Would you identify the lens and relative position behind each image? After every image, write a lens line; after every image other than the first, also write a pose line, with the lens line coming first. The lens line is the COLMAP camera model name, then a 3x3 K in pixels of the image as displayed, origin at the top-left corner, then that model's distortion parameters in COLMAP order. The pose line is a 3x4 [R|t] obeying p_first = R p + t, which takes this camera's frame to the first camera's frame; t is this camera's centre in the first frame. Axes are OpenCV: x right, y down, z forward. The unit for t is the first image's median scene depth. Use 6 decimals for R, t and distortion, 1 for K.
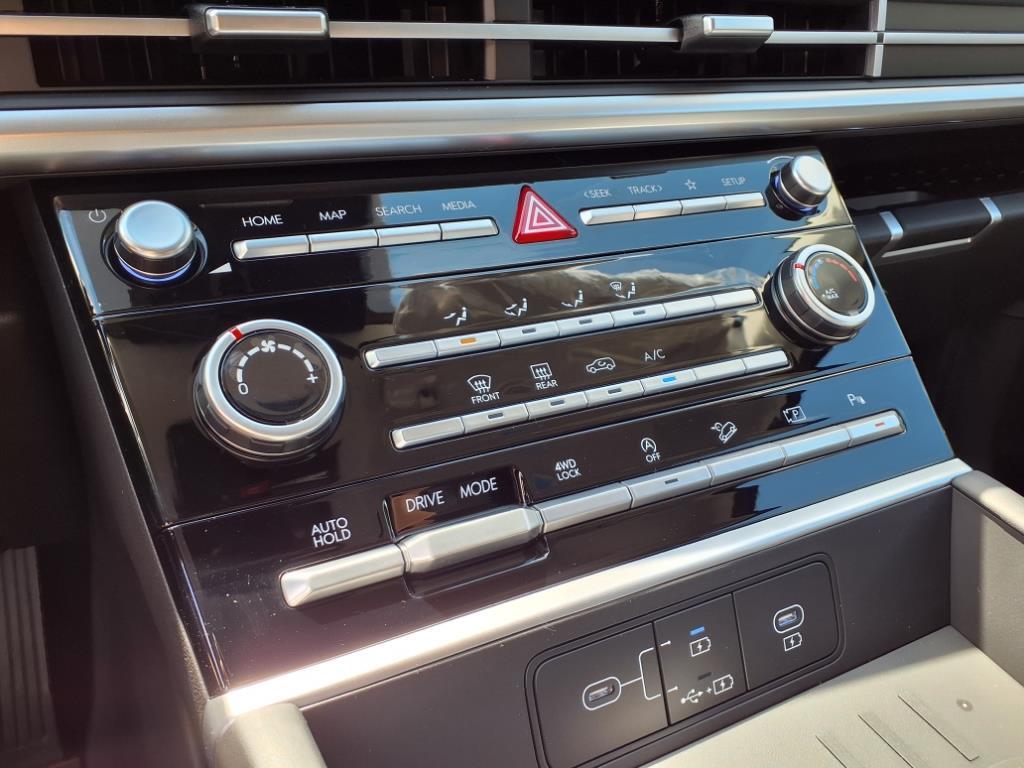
lens RADIAL K [[895.5, 0, 515.9], [0, 895.5, 392.8], [0, 0, 1]] dist [0.116600, -0.073330]
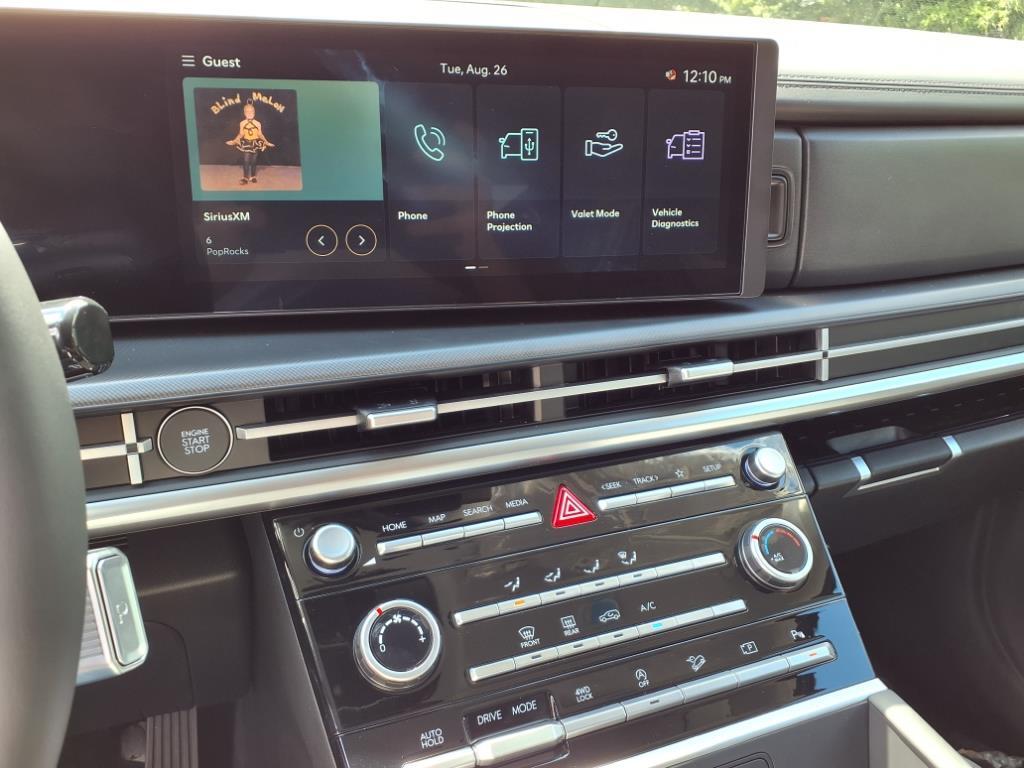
lens RADIAL K [[953.9, 0, 513.8], [0, 953.9, 377.5], [0, 0, 1]] dist [0.074989, 0.000000]
pose [[0.994671, -0.003484, -0.103039, 0.103467], [-0.007386, 0.994453, -0.104927, -0.260765], [0.102833, 0.105129, 0.989128, -0.648564]]
